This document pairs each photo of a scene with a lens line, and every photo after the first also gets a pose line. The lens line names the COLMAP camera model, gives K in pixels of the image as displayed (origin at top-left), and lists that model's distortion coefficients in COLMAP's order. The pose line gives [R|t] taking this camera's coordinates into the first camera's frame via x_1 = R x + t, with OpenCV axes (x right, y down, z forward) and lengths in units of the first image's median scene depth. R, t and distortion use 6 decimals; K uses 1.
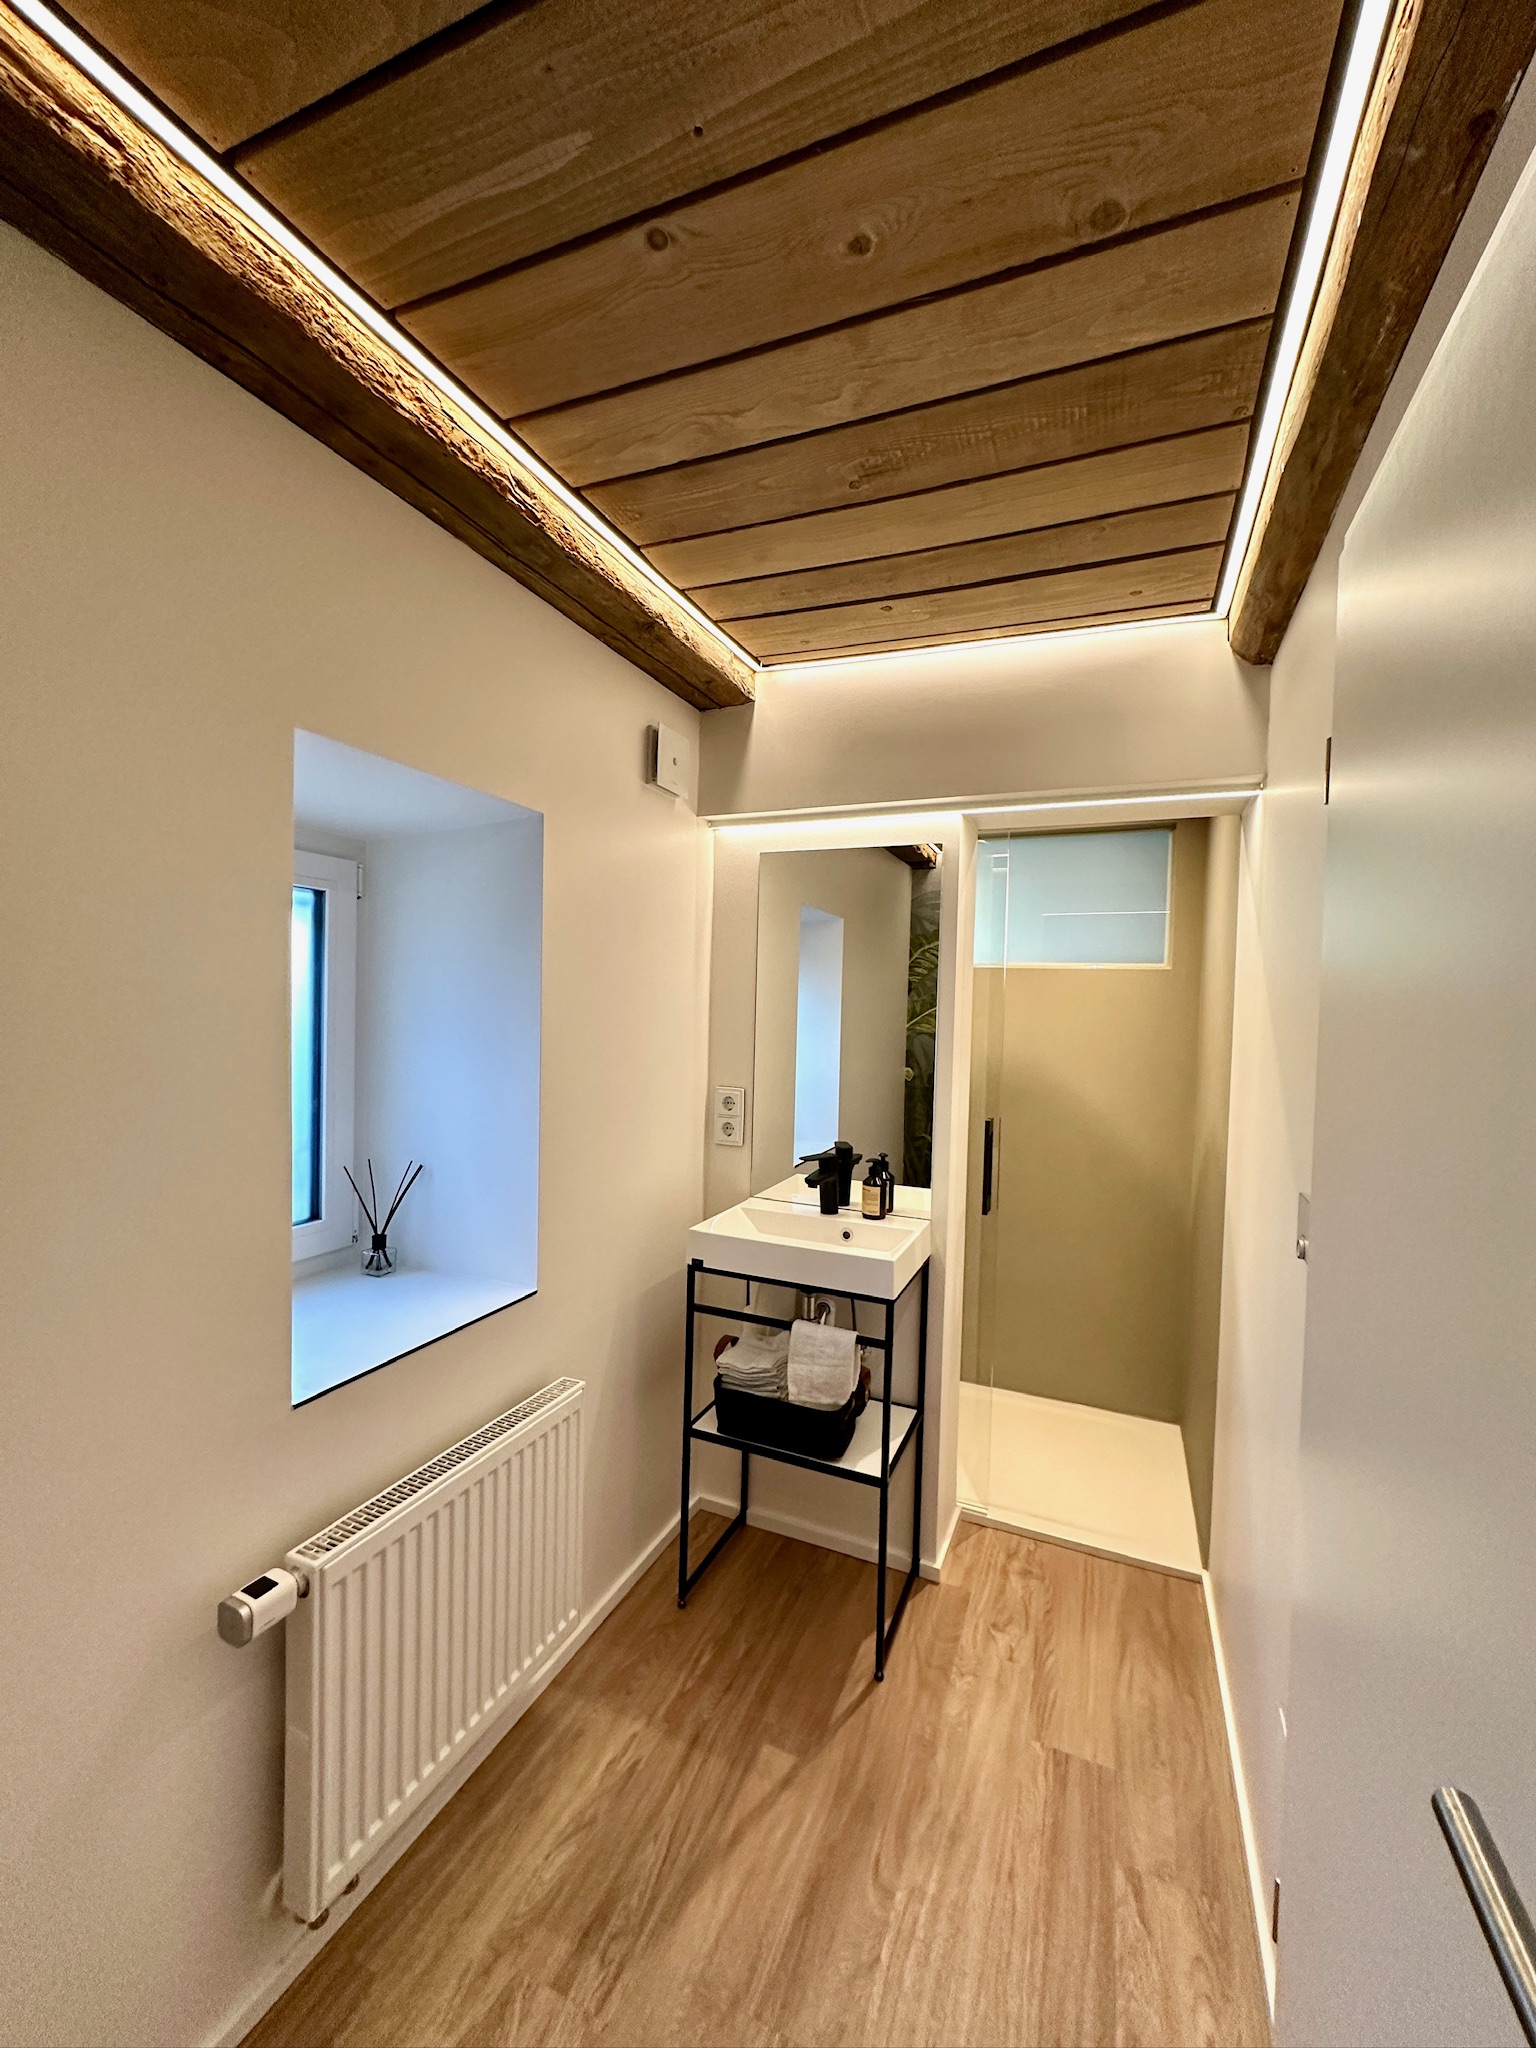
lens RADIAL K [[818.4, 0, 769.5], [0, 818.4, 1024.7], [0, 0, 1]] dist [-0.001725, -0.000150]
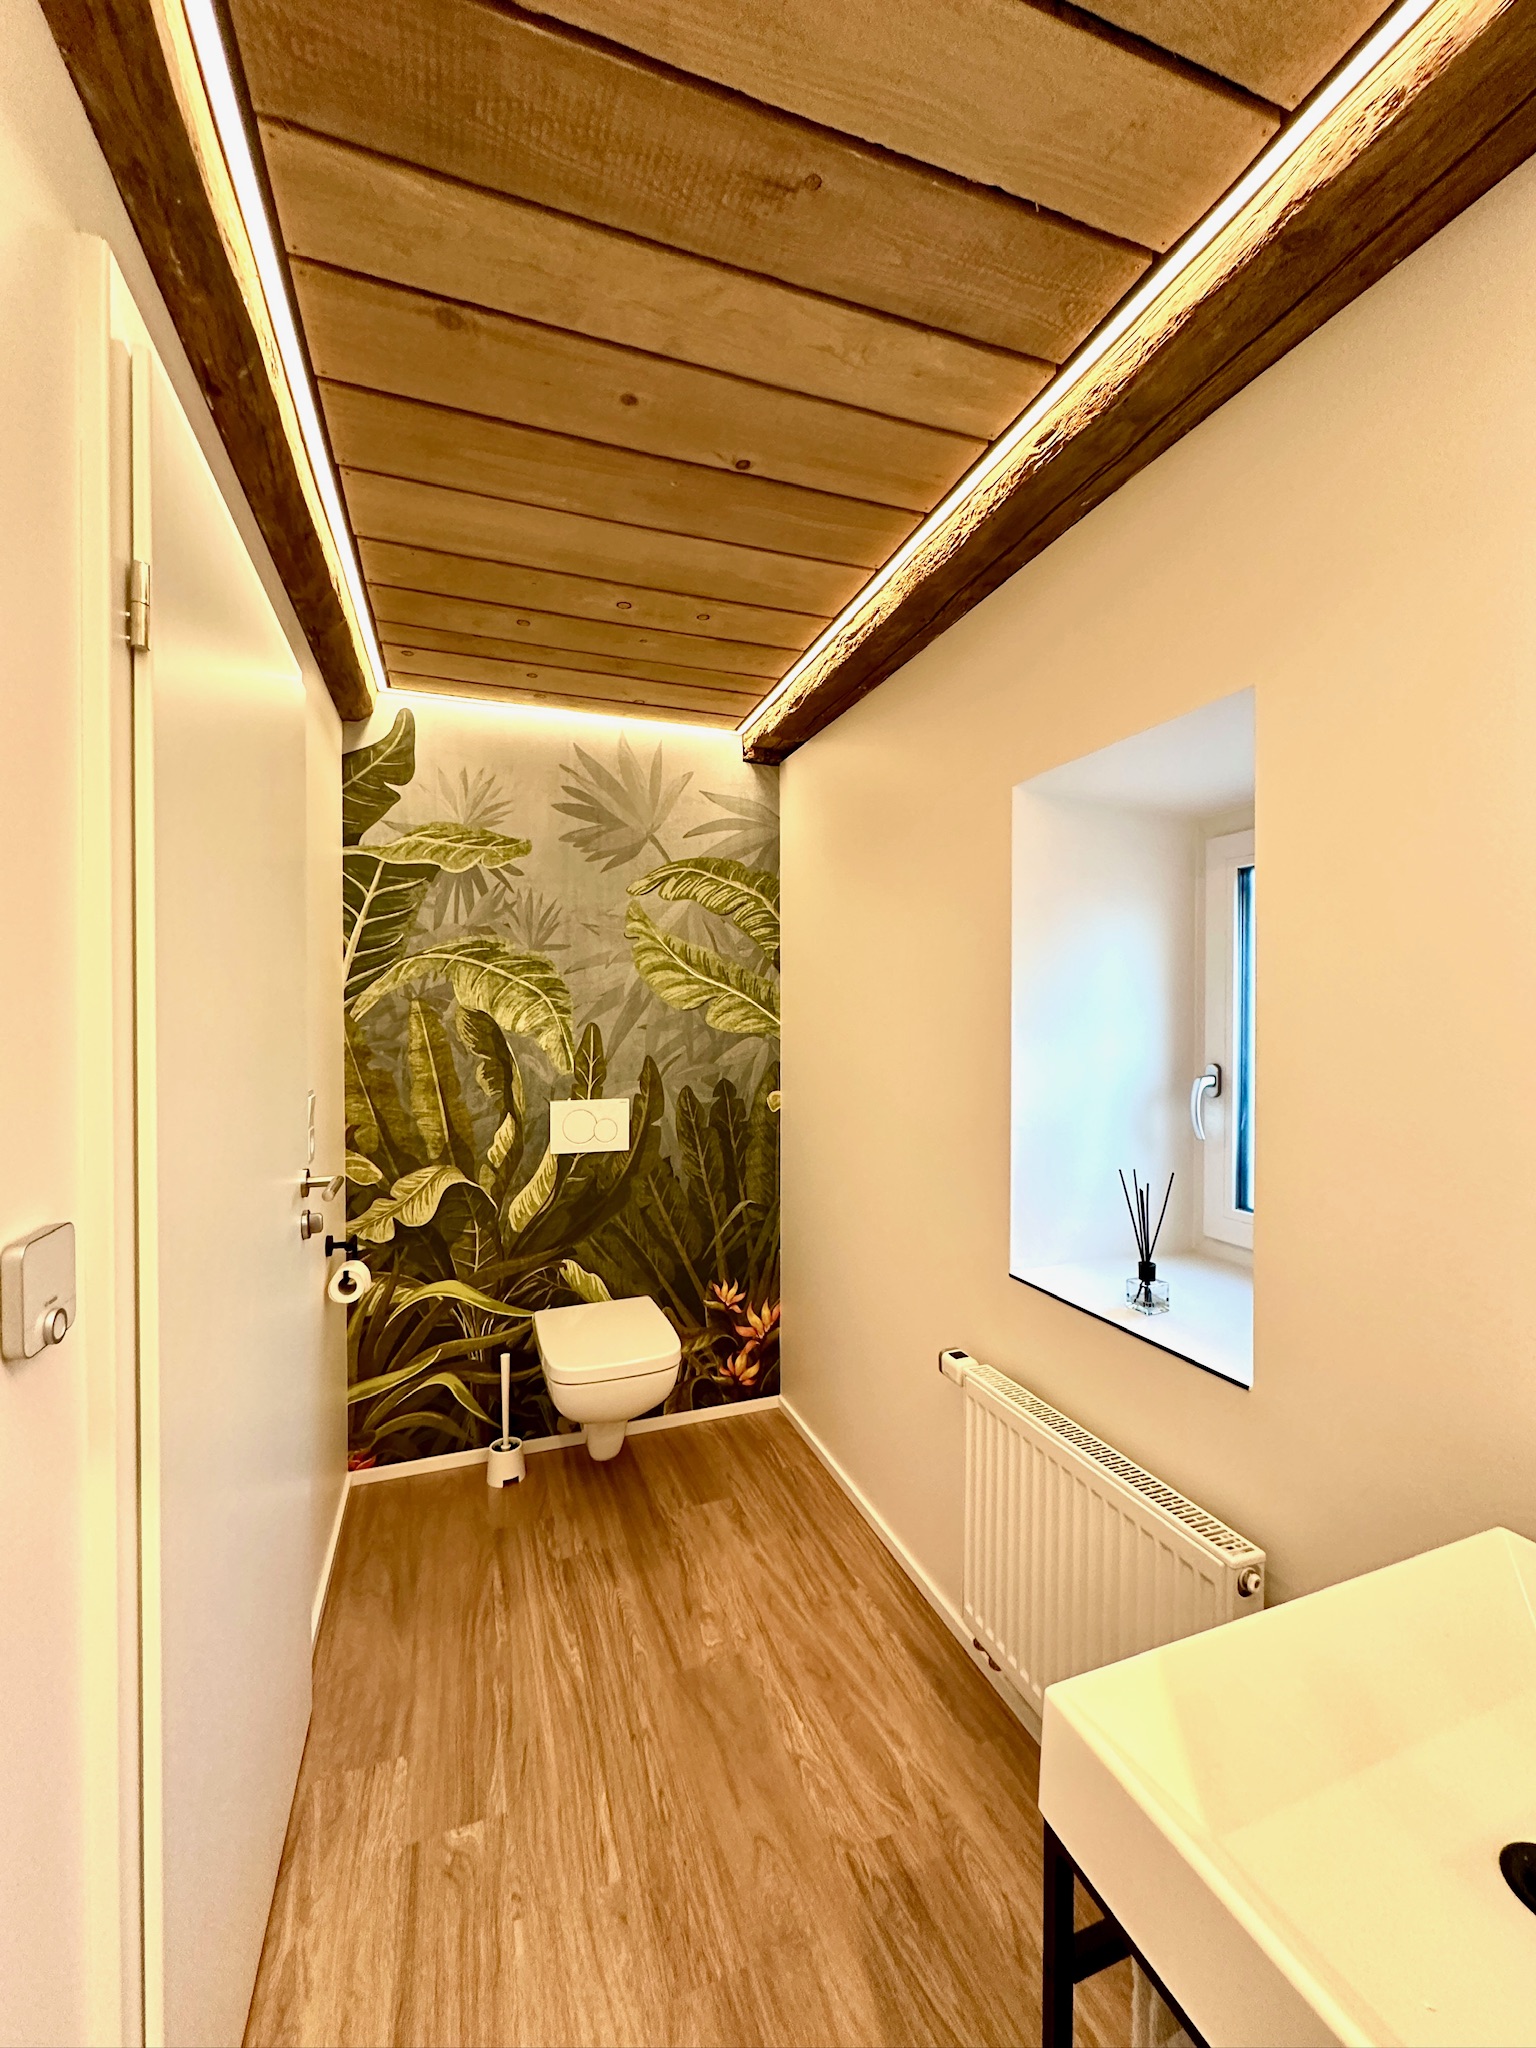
lens RADIAL K [[818.4, 0, 761.0], [0, 818.4, 1024.9], [0, 0, 1]] dist [-0.001725, -0.000150]
pose [[-0.731655, -0.017914, -0.681440, 0.631894], [-0.036420, 0.999254, 0.012836, 0.041198], [0.680702, 0.034210, -0.731761, 1.604160]]
